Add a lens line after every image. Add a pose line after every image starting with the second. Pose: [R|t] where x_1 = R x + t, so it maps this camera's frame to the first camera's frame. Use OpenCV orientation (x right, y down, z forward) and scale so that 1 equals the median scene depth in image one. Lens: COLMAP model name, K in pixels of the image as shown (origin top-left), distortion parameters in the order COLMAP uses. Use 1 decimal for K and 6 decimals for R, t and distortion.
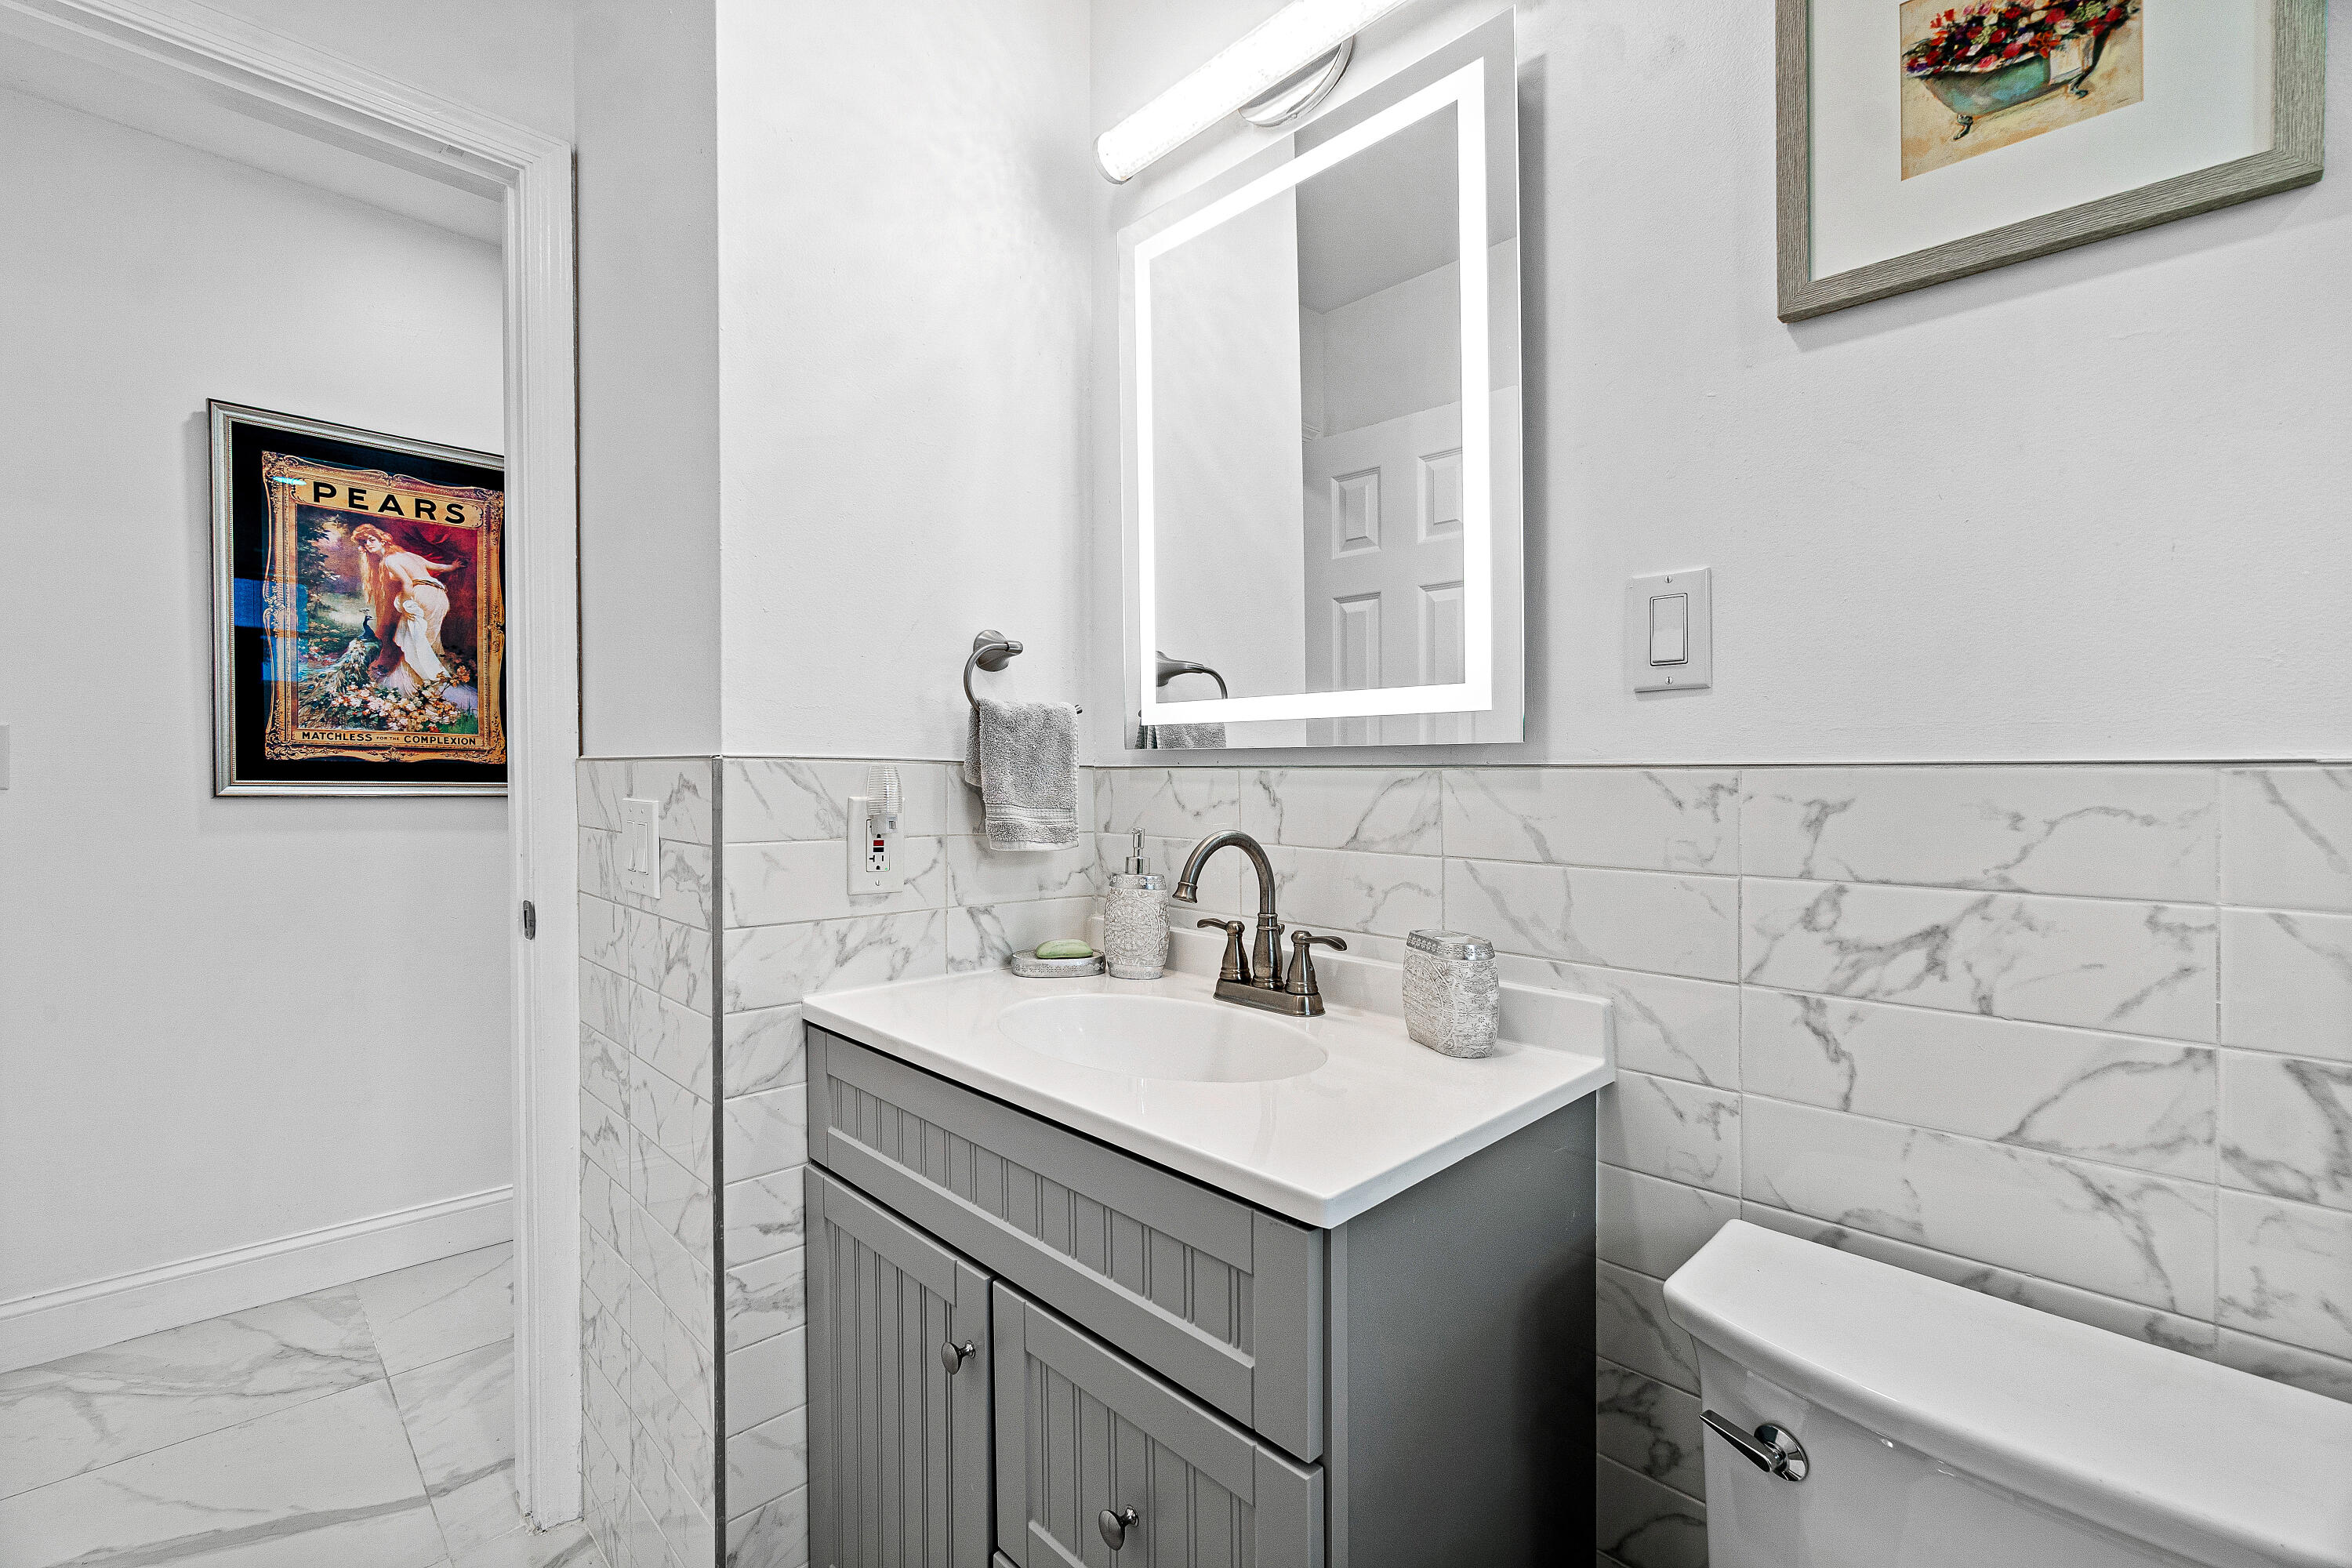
lens RADIAL K [[1031.7, 0, 1182.0], [0, 1031.7, 792.1], [0, 0, 1]] dist [-0.008175, 0.001574]
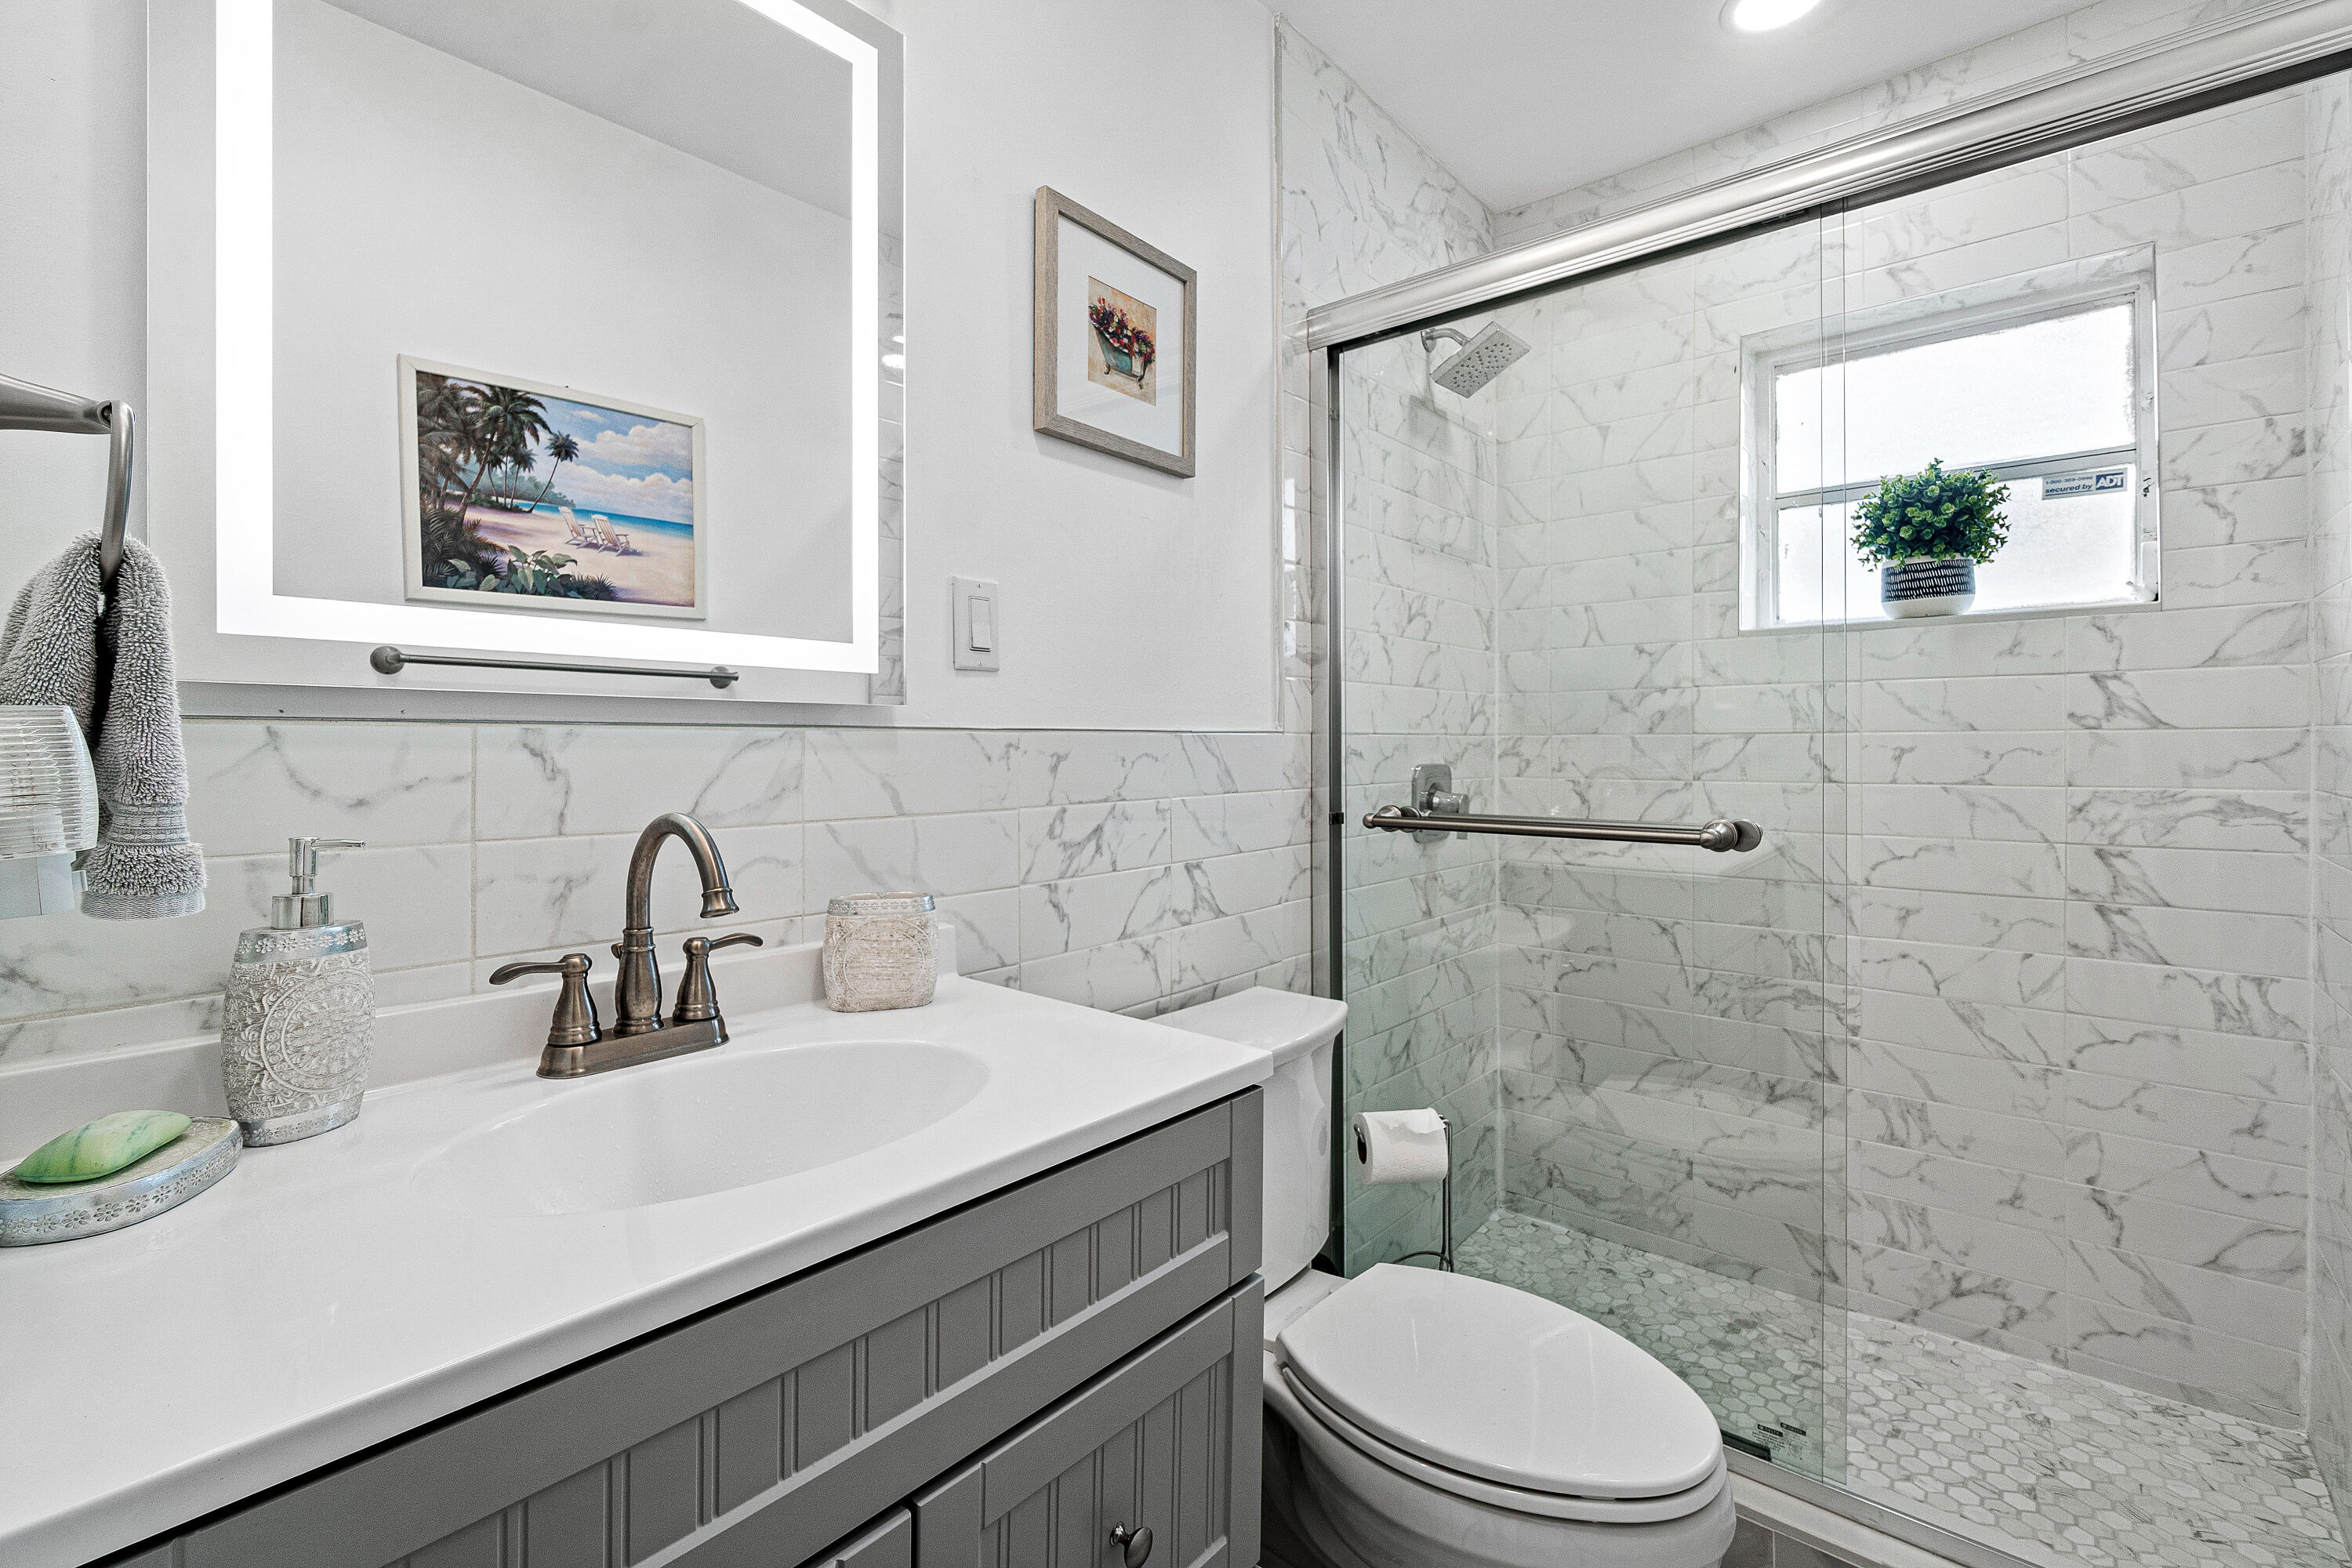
lens RADIAL K [[1031.7, 0, 1189.0], [0, 1031.7, 718.2], [0, 0, 1]] dist [-0.008175, 0.001574]
pose [[-0.096262, 0.013104, 0.995270, -0.894176], [0.007549, 0.999894, -0.012435, -0.022601], [-0.995327, 0.006317, -0.096350, 0.917670]]
